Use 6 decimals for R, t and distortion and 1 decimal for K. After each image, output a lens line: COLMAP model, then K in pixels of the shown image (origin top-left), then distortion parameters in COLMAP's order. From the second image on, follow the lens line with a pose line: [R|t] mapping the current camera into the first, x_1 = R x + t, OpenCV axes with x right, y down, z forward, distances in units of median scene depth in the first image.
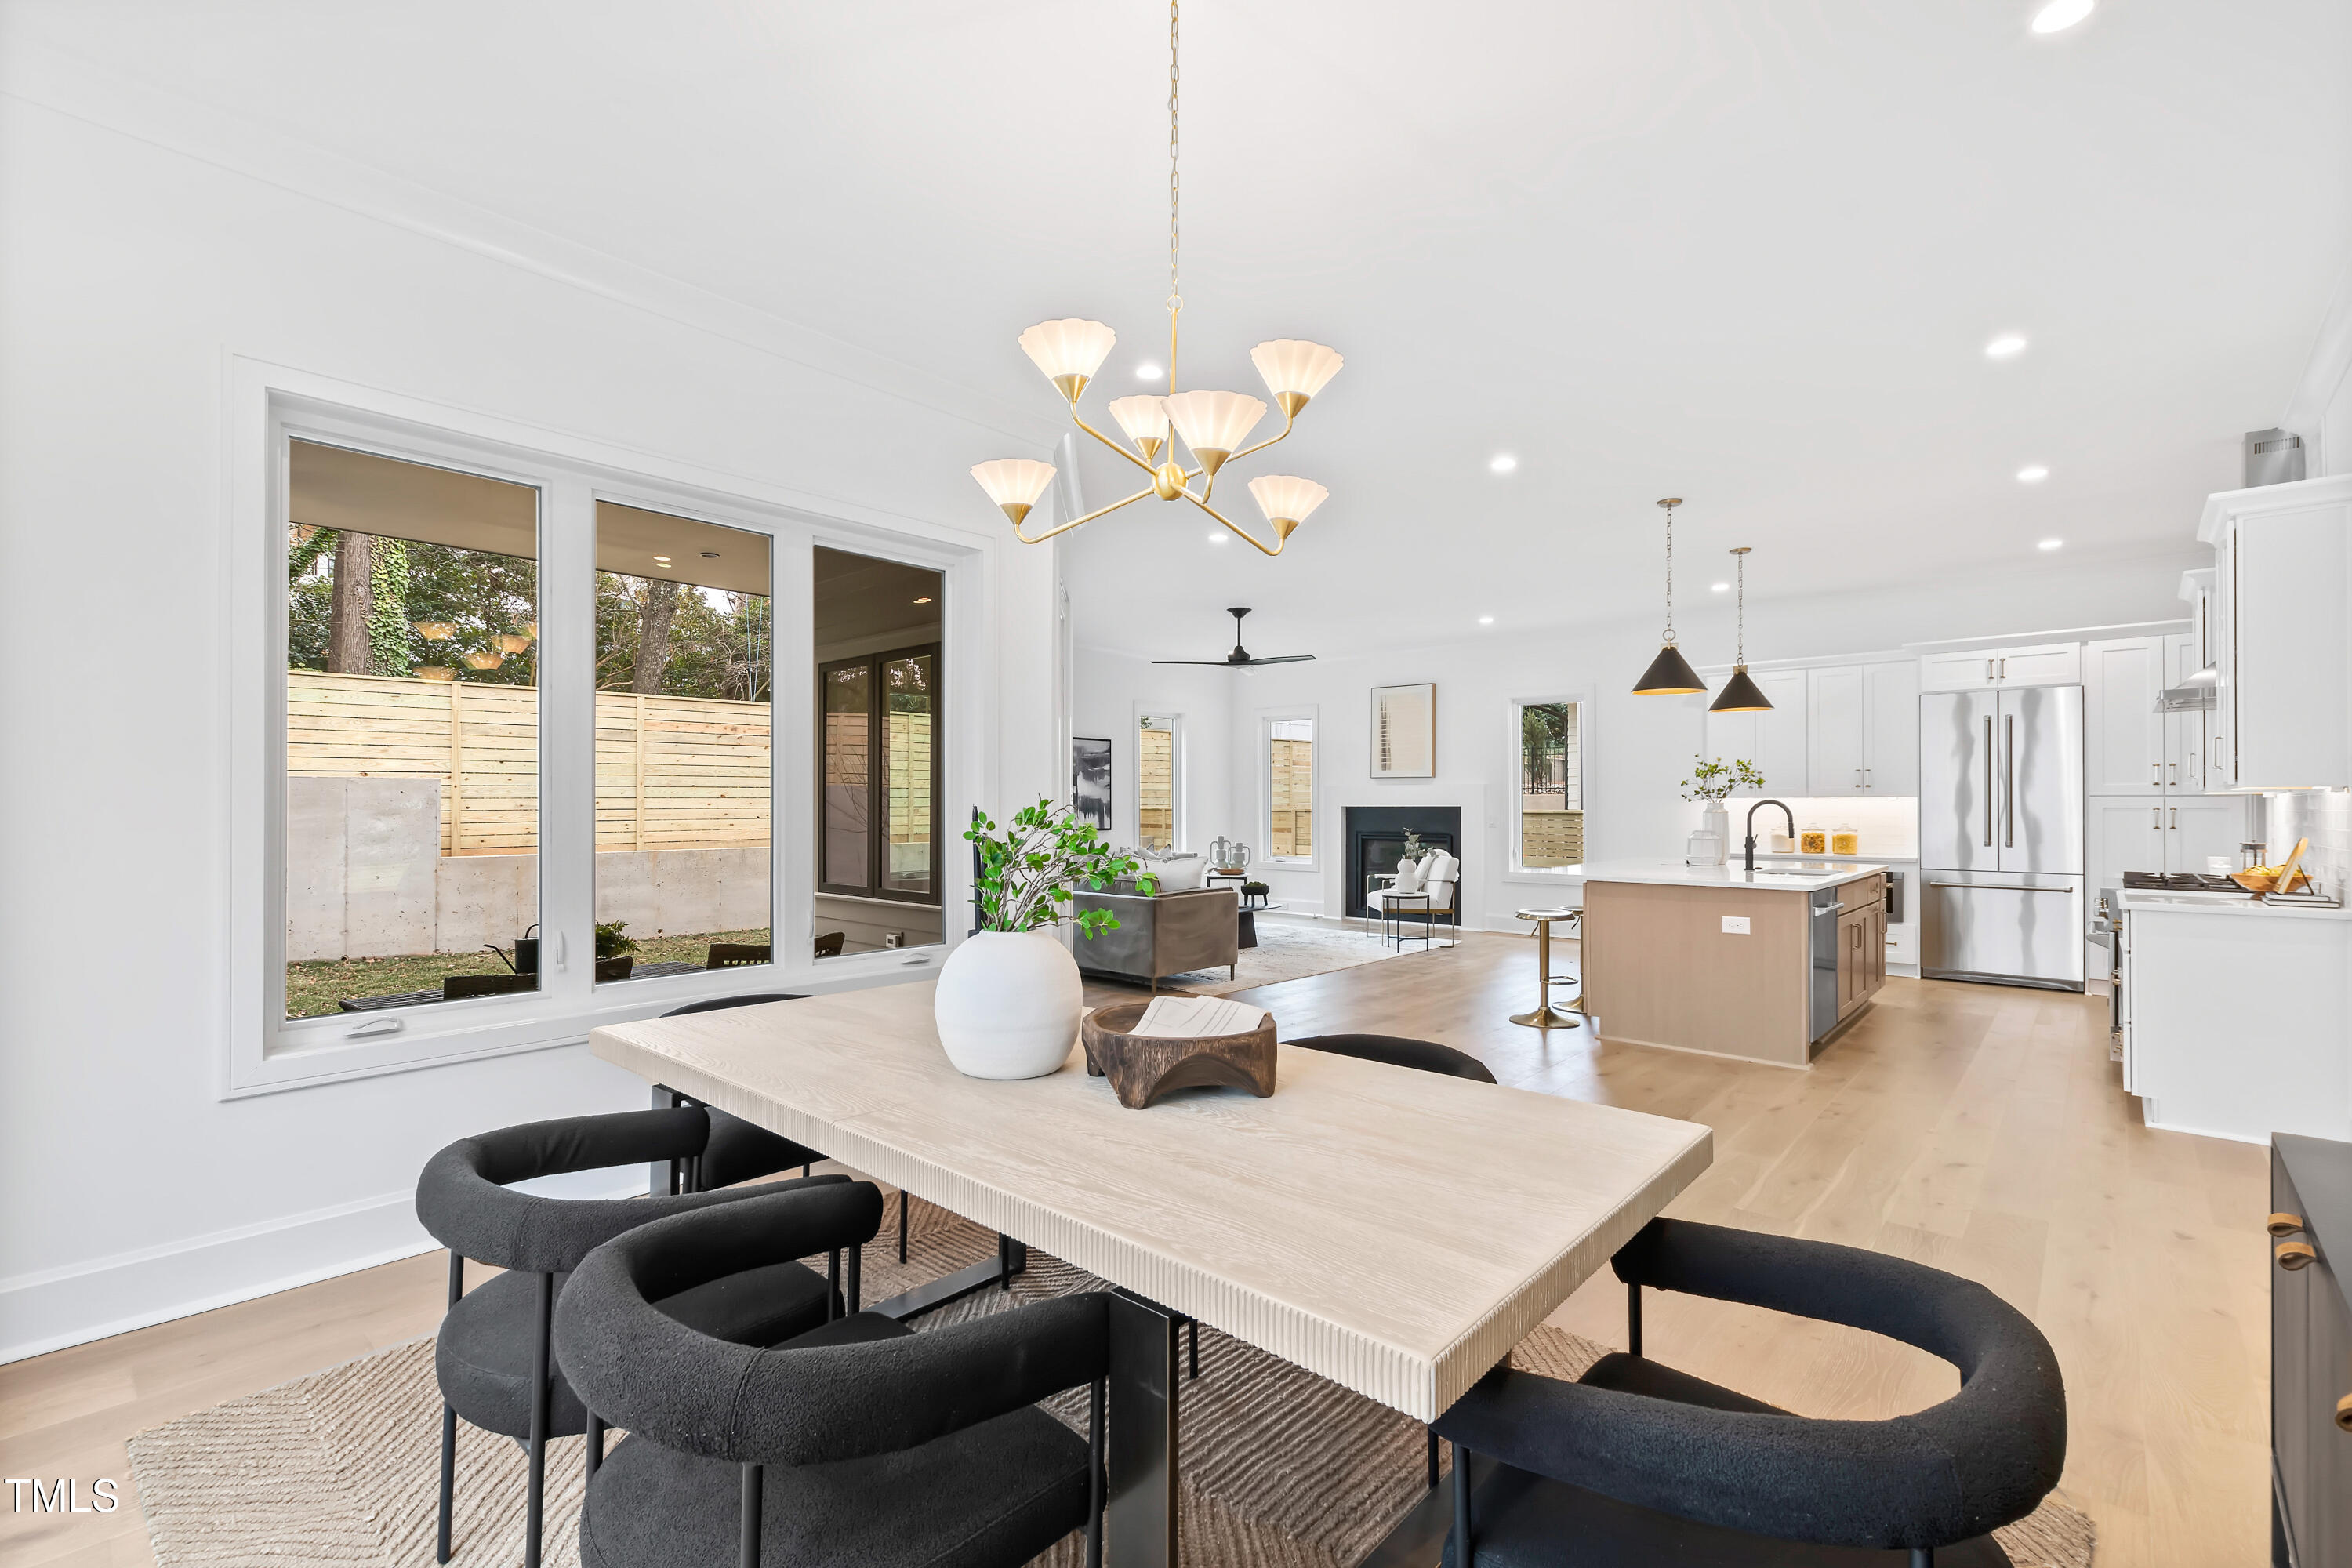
lens RADIAL K [[1039.4, 0, 1166.8], [0, 1039.4, 791.6], [0, 0, 1]] dist [0.010007, -0.000333]
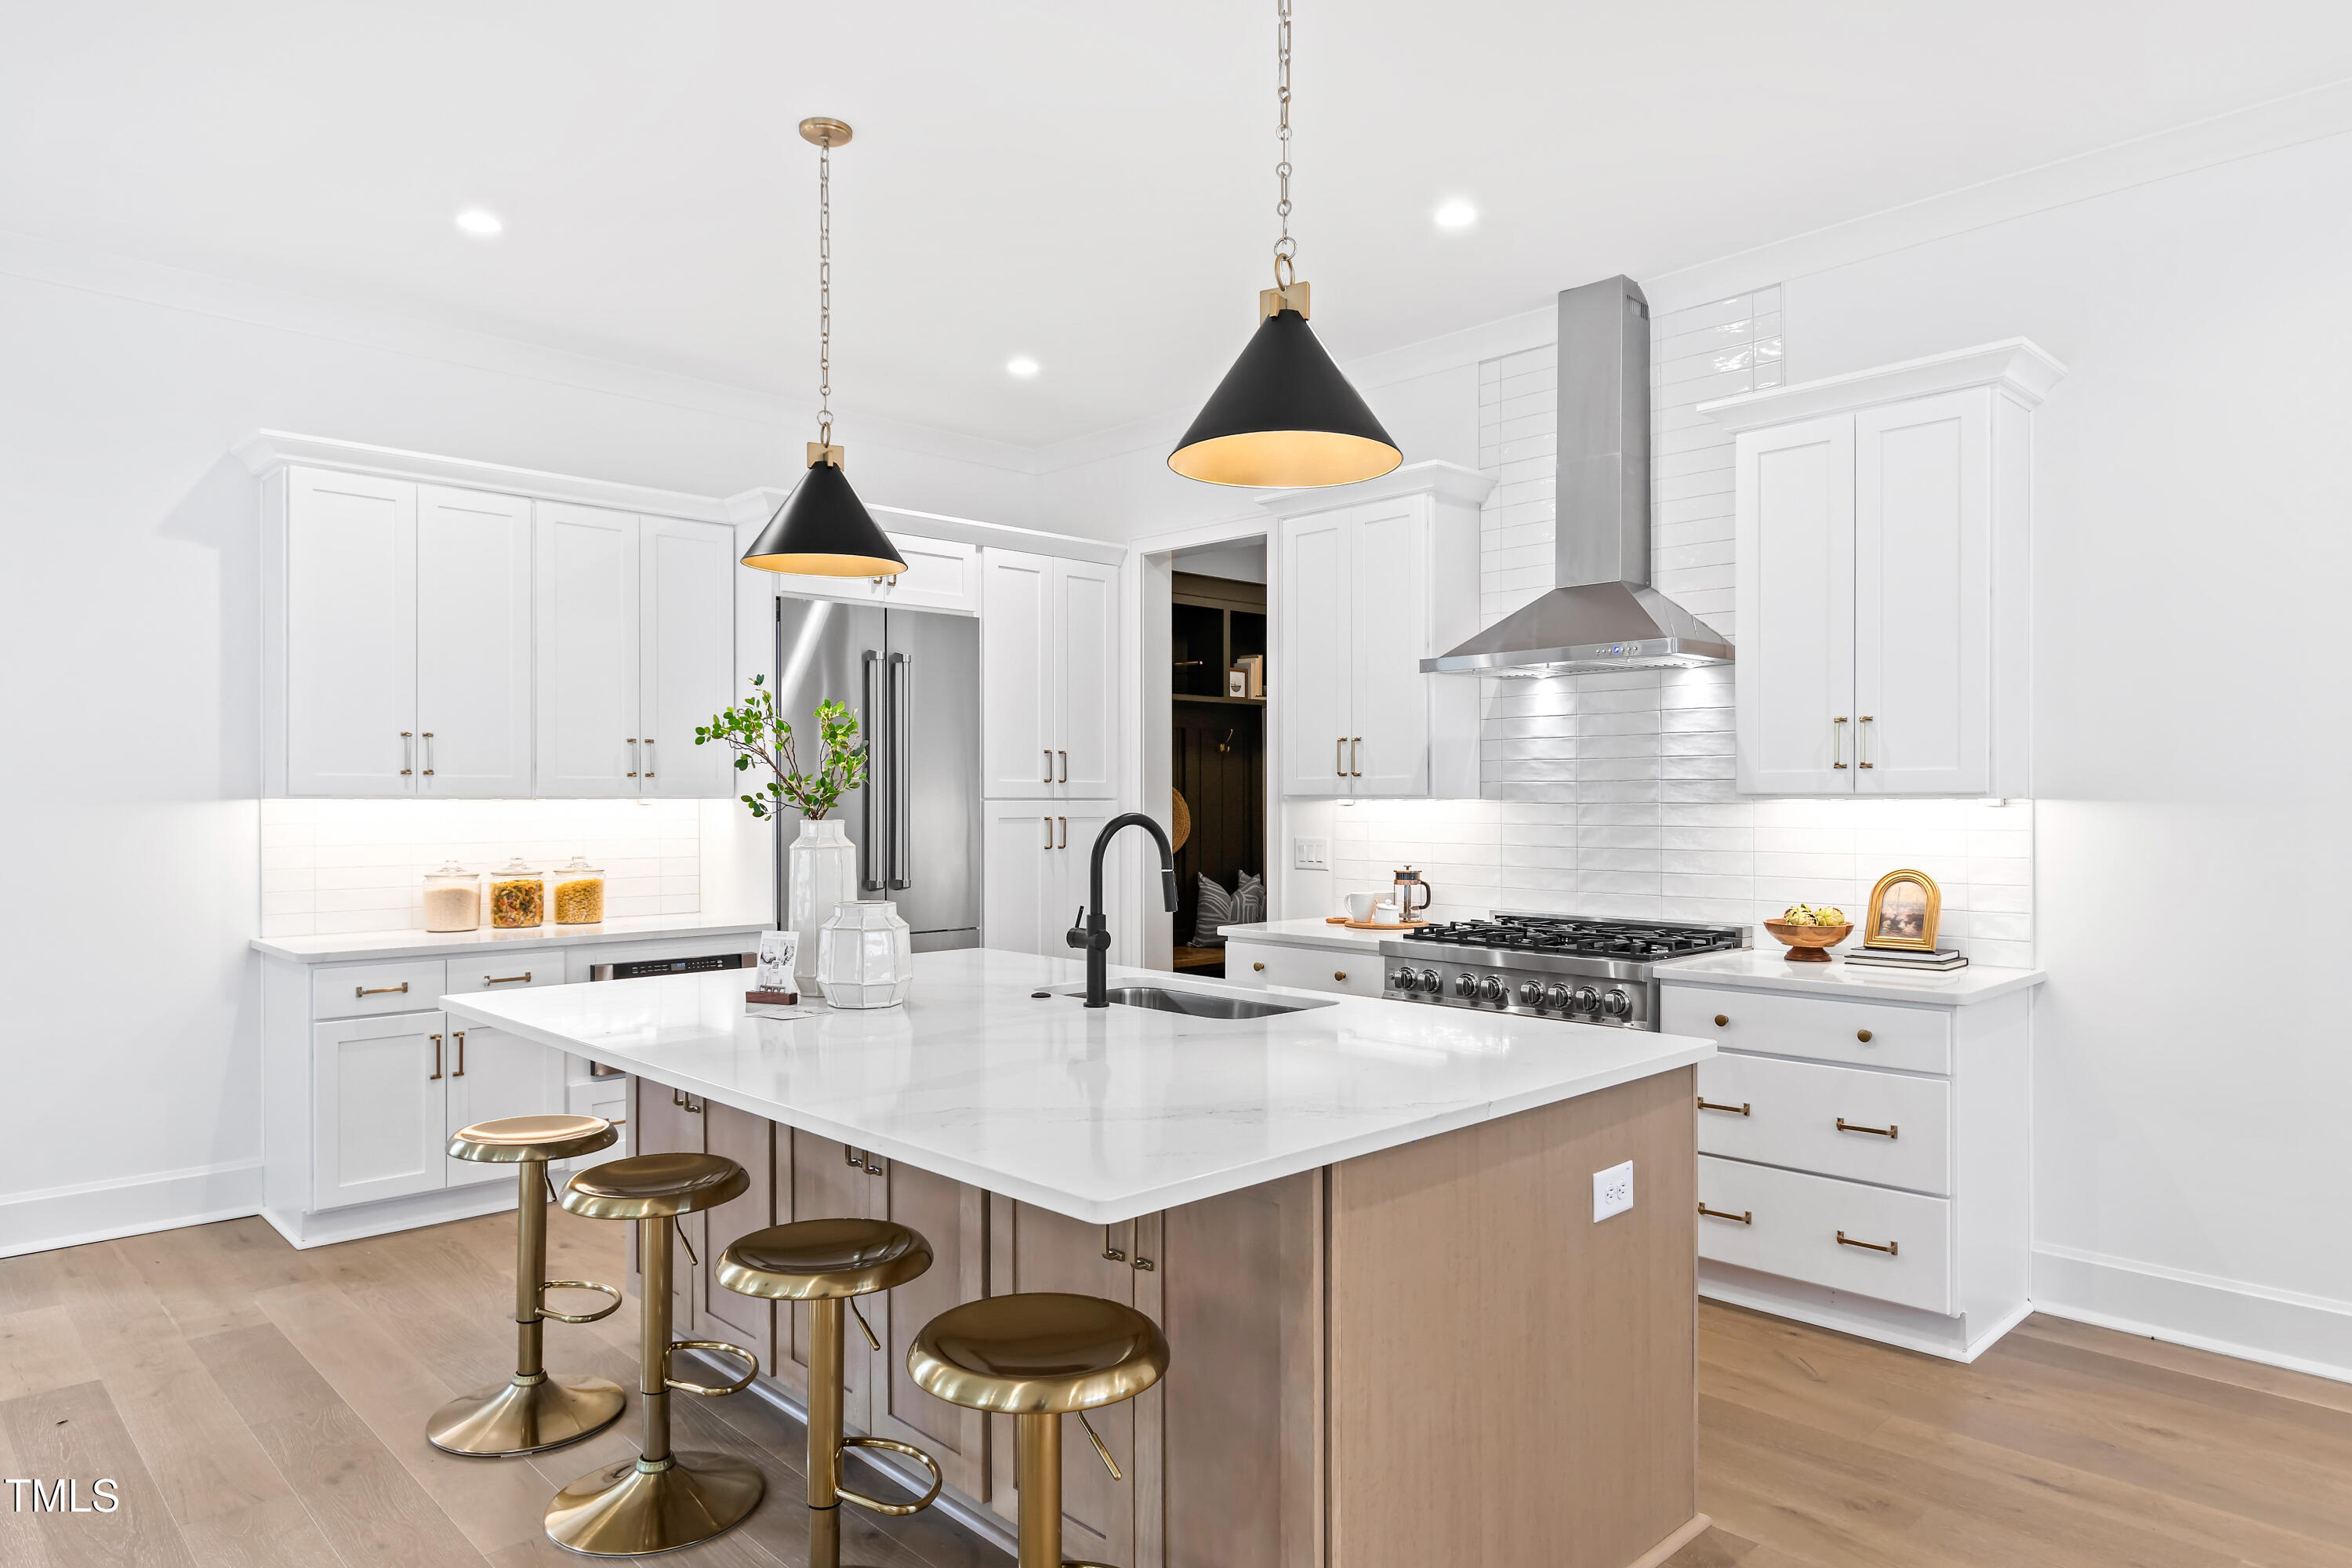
lens RADIAL K [[1431.6, 0, 1173.8], [0, 1431.6, 790.7], [0, 0, 1]] dist [-0.007726, 0.000422]
pose [[0.069070, 0.005593, 0.997596, 0.054681], [-0.011094, 0.999927, -0.004838, 0.002421], [-0.997550, -0.010734, 0.069127, 0.832933]]
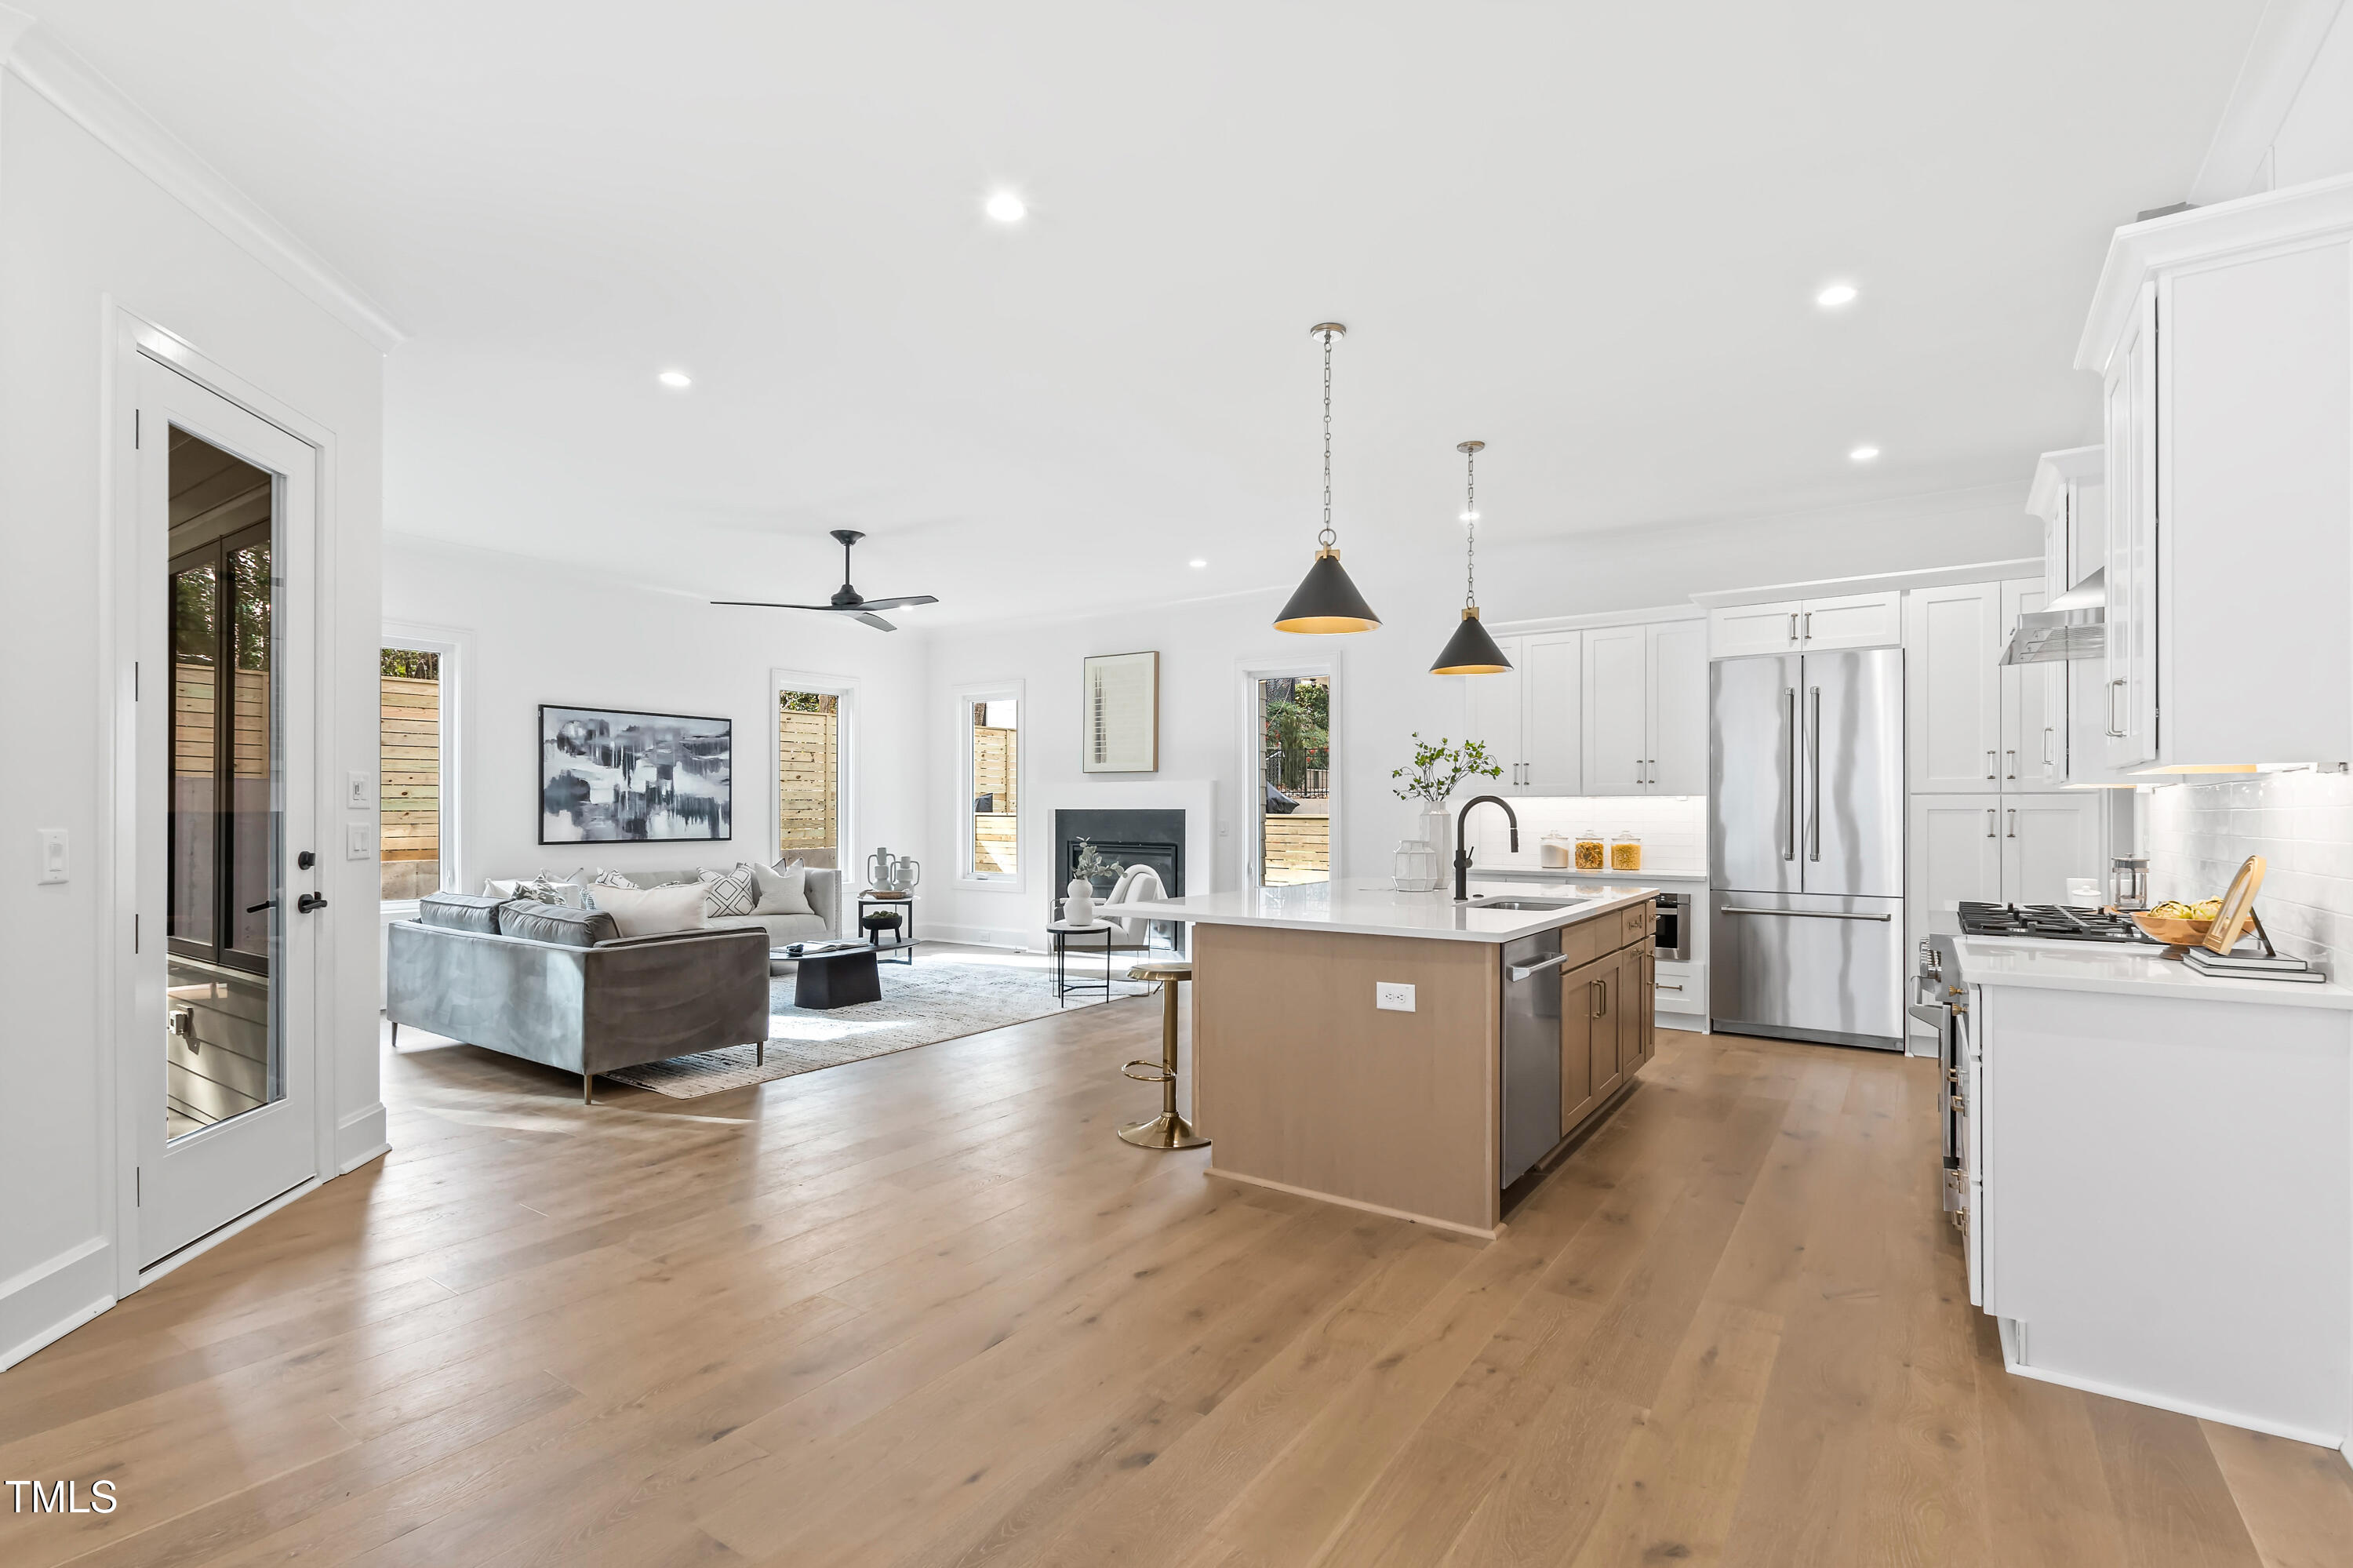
lens RADIAL K [[1094.9, 0, 1169.4], [0, 1094.9, 798.4], [0, 0, 1]] dist [0.012484, -0.000972]
pose [[0.991295, 0.003029, 0.131624, 0.245186], [-0.003145, 0.999995, 0.000673, 0.008739], [-0.131621, -0.001081, 0.991300, 0.282001]]
